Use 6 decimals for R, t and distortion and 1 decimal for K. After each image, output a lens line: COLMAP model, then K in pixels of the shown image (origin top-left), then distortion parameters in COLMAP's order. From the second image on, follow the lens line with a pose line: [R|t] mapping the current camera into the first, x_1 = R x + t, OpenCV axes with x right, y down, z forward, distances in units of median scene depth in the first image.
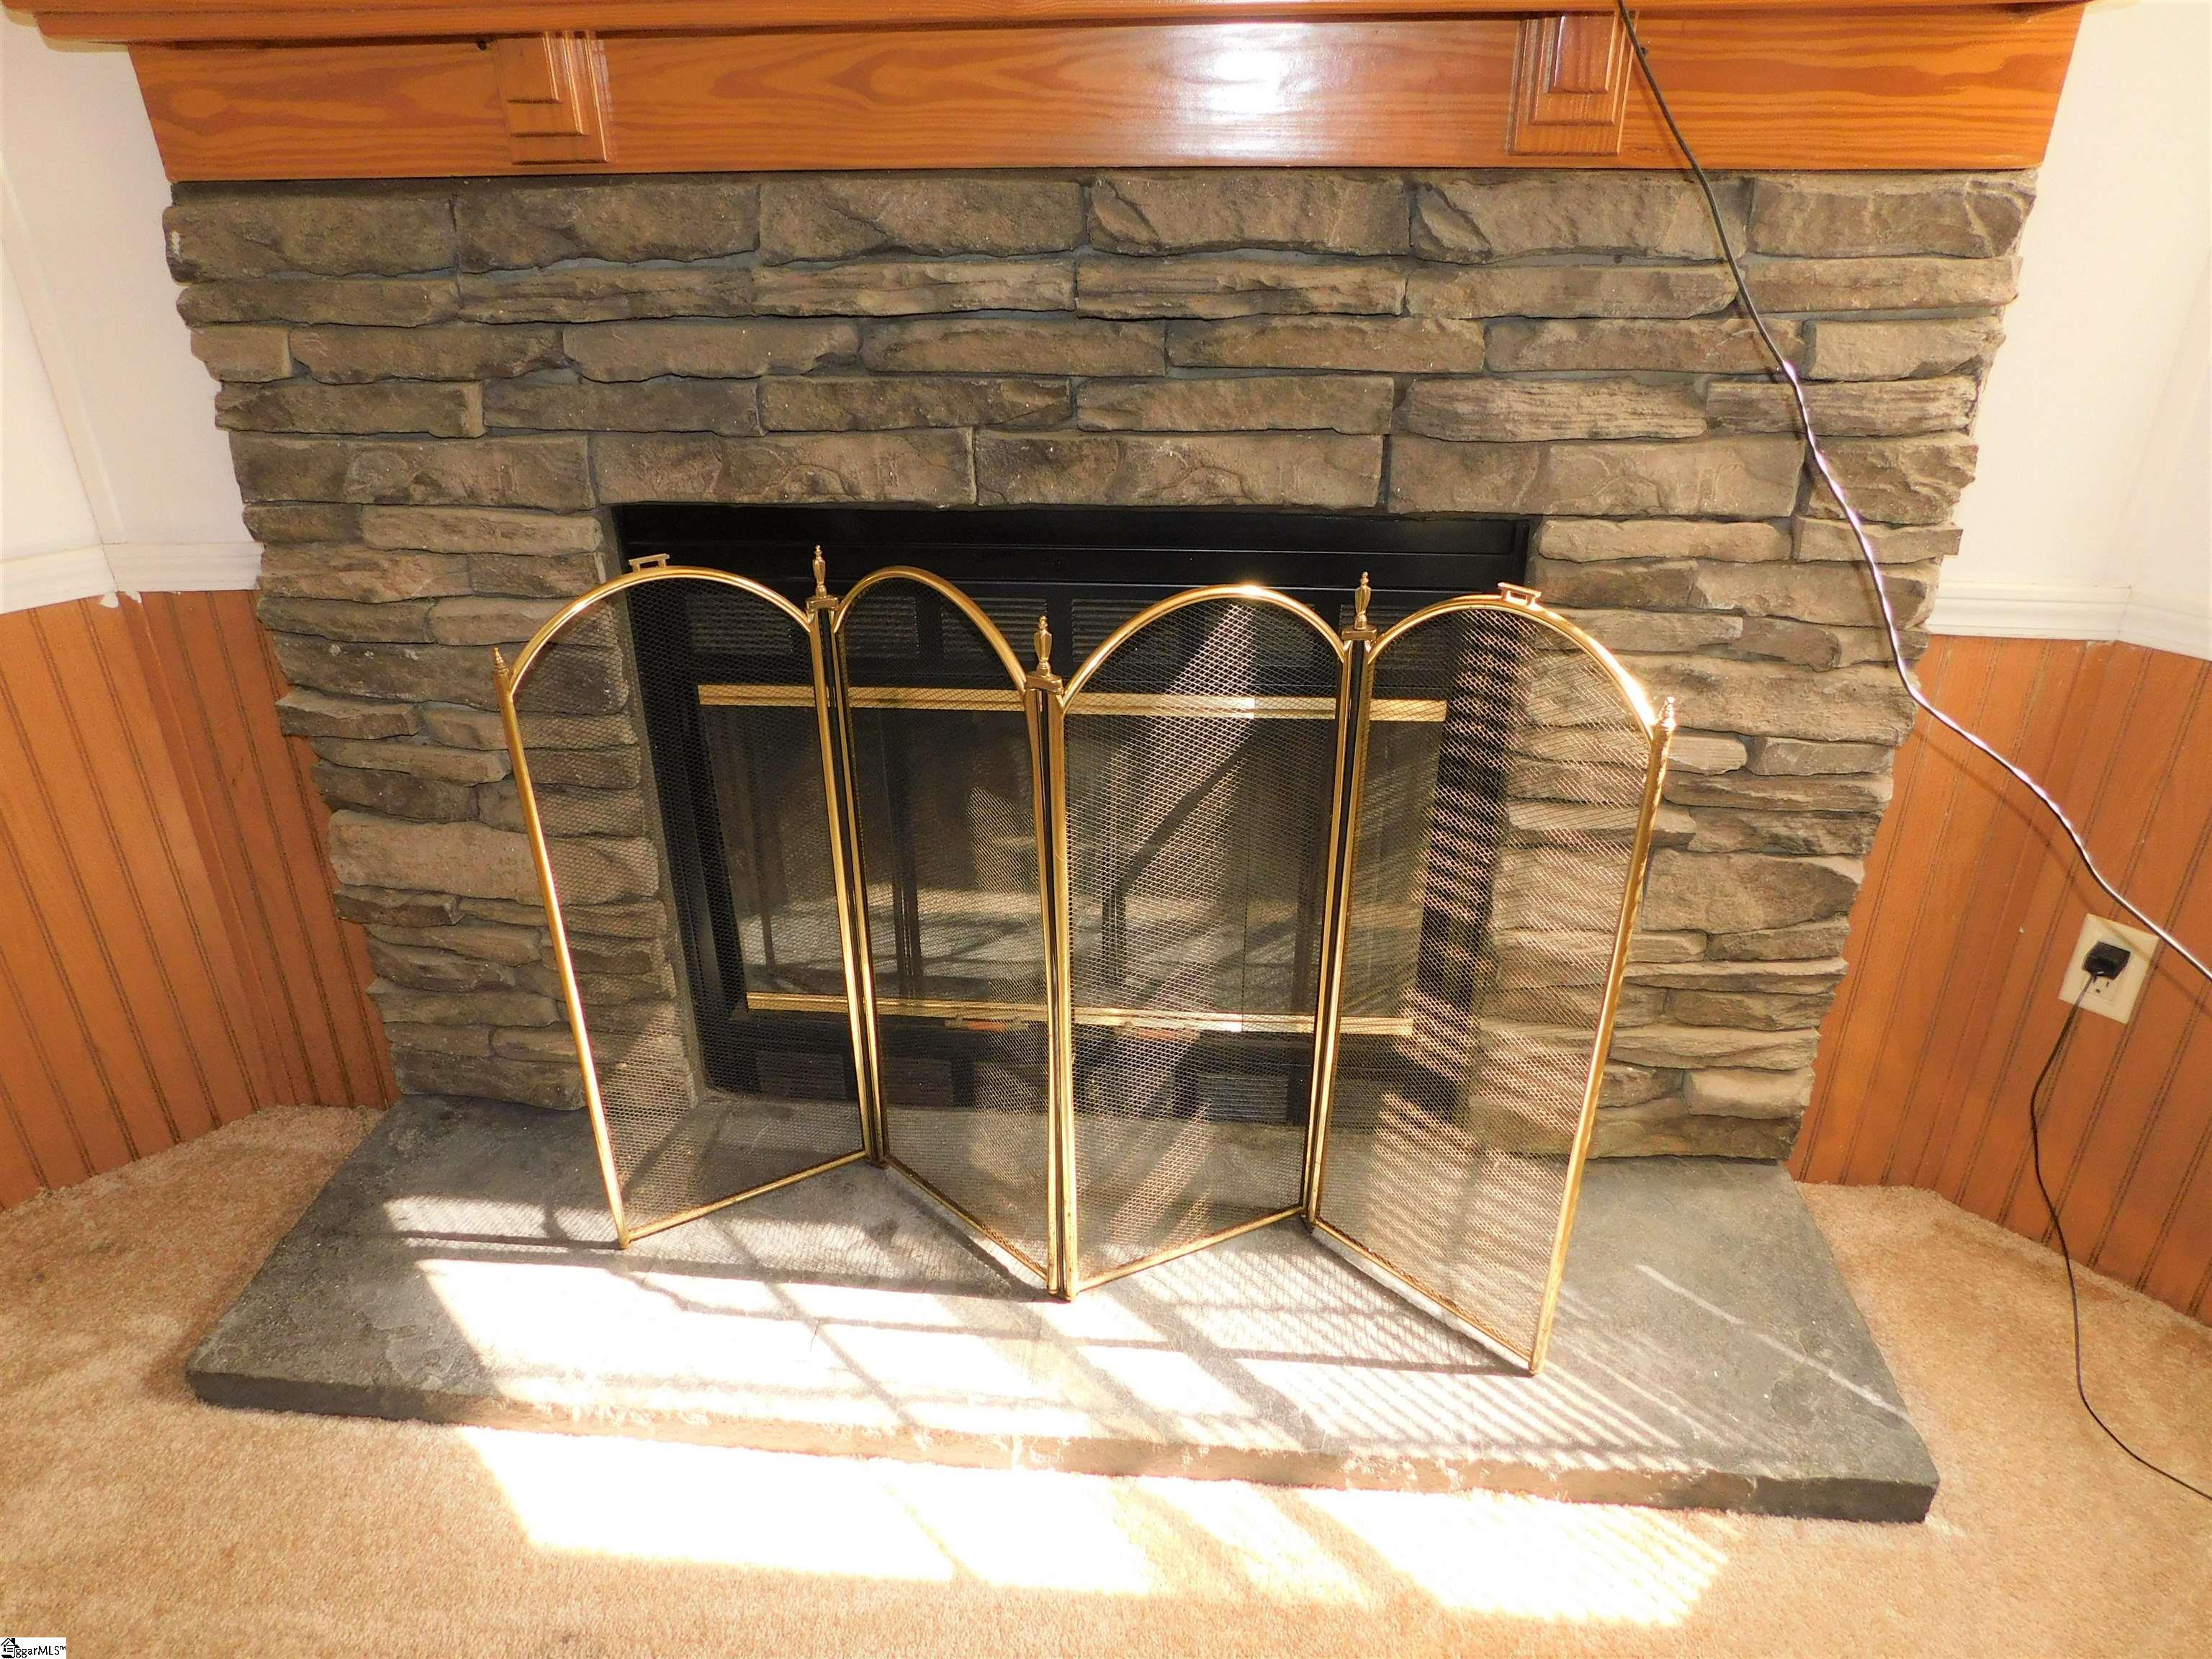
lens RADIAL K [[1457.2, 0, 1106.0], [0, 1457.2, 829.5], [0, 0, 1]] dist [-0.063069, 0.042176]
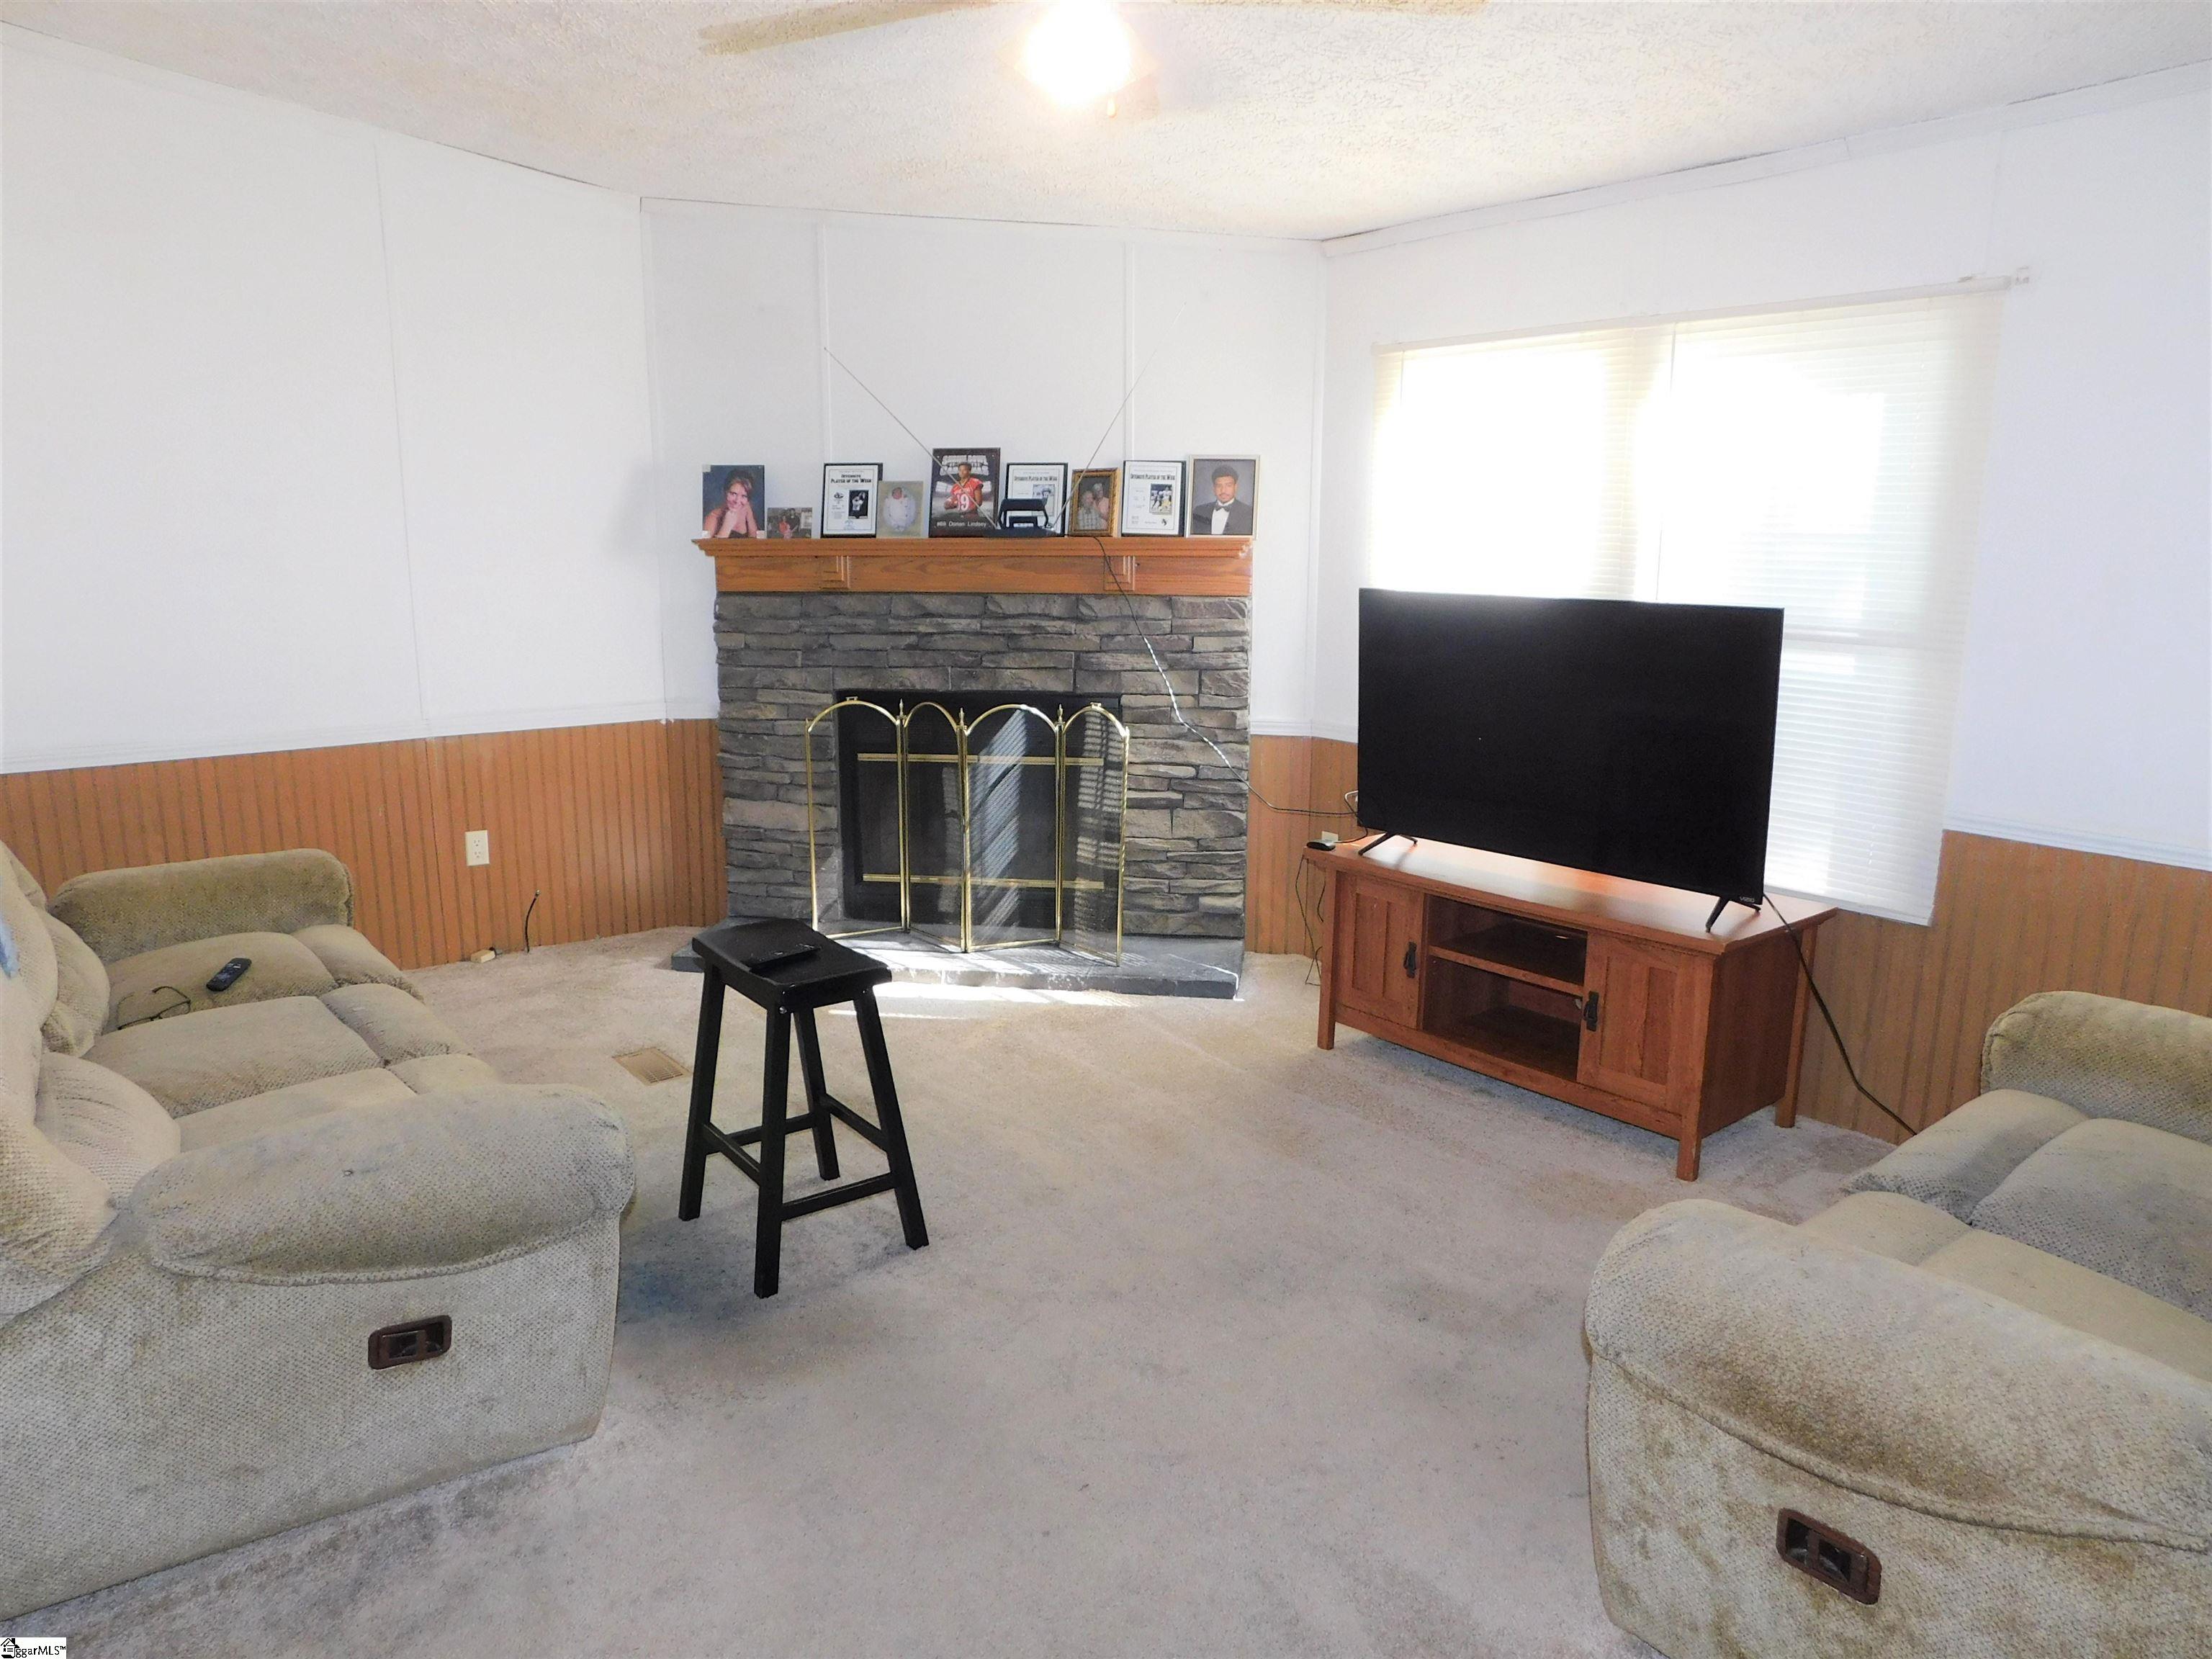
lens RADIAL K [[1457.2, 0, 1106.0], [0, 1457.2, 829.5], [0, 0, 1]] dist [-0.063069, 0.042176]
pose [[0.997954, 0.024027, -0.059246, 0.458302], [-0.038928, 0.963466, -0.264985, 0.929376], [0.050714, 0.266749, 0.962431, -2.036701]]
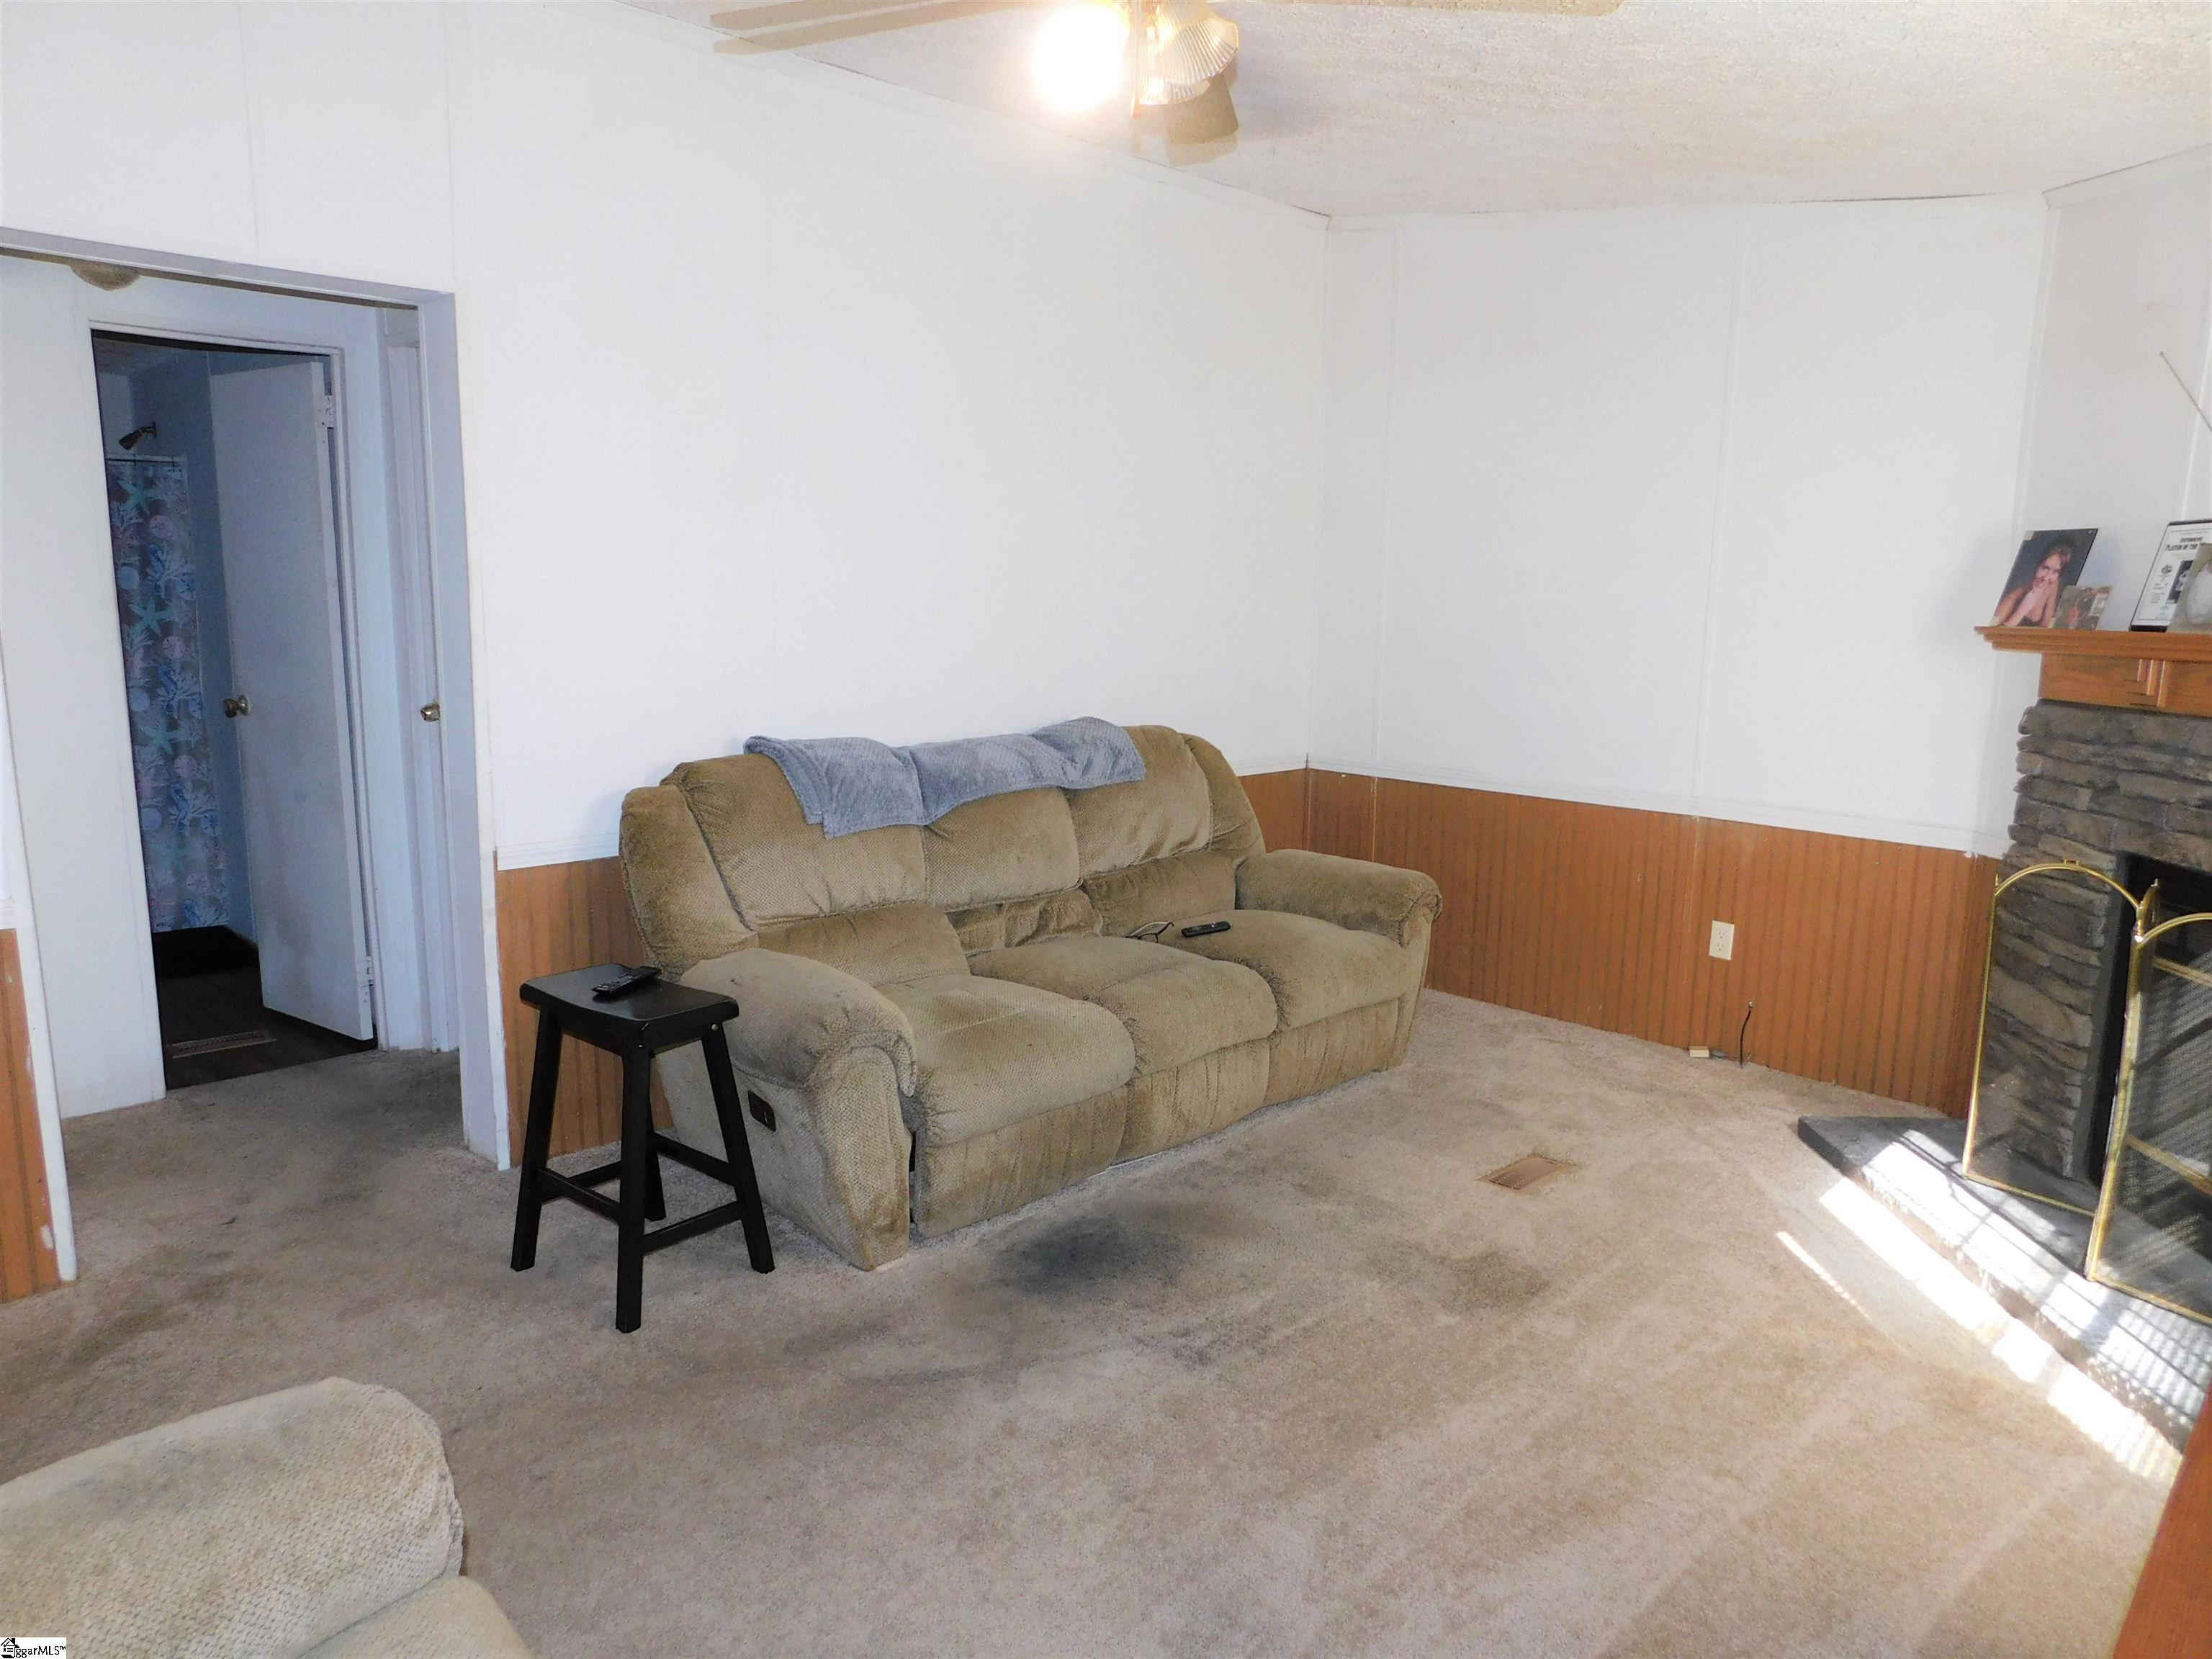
lens RADIAL K [[1457.2, 0, 1106.0], [0, 1457.2, 829.5], [0, 0, 1]] dist [-0.063069, 0.042176]
pose [[0.066059, 0.171805, -0.982914, 1.725824], [-0.477864, 0.870200, 0.119988, 0.225349], [0.875946, 0.461773, 0.139584, -0.672123]]
